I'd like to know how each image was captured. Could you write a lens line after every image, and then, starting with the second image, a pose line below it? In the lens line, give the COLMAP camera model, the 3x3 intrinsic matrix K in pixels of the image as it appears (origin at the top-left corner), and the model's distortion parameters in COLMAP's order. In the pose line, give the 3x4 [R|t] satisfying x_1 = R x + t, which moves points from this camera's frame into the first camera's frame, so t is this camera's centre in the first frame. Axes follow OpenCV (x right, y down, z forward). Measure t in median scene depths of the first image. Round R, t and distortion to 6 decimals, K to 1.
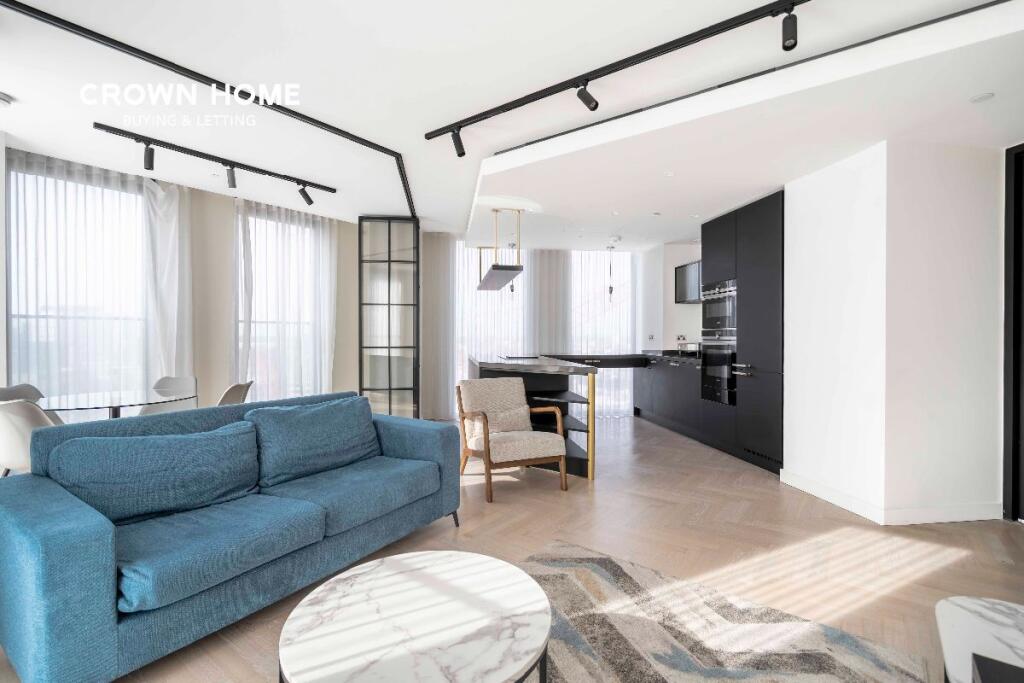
lens RADIAL K [[473.2, 0, 519.9], [0, 473.2, 339.4], [0, 0, 1]] dist [0.003409, 0.001828]
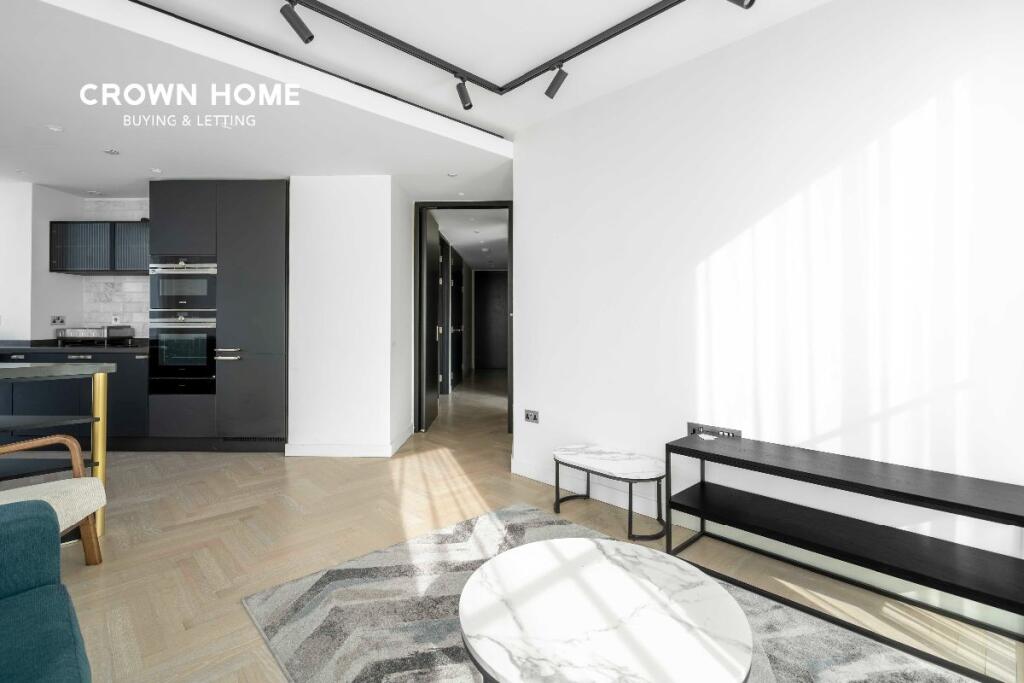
lens RADIAL K [[473.2, 0, 516.9], [0, 473.2, 313.5], [0, 0, 1]] dist [0.003409, 0.001828]
pose [[0.187149, 0.004097, 0.982323, -0.292874], [0.009072, 0.999941, -0.005899, -0.004412], [-0.982290, 0.010016, 0.187101, 0.232006]]
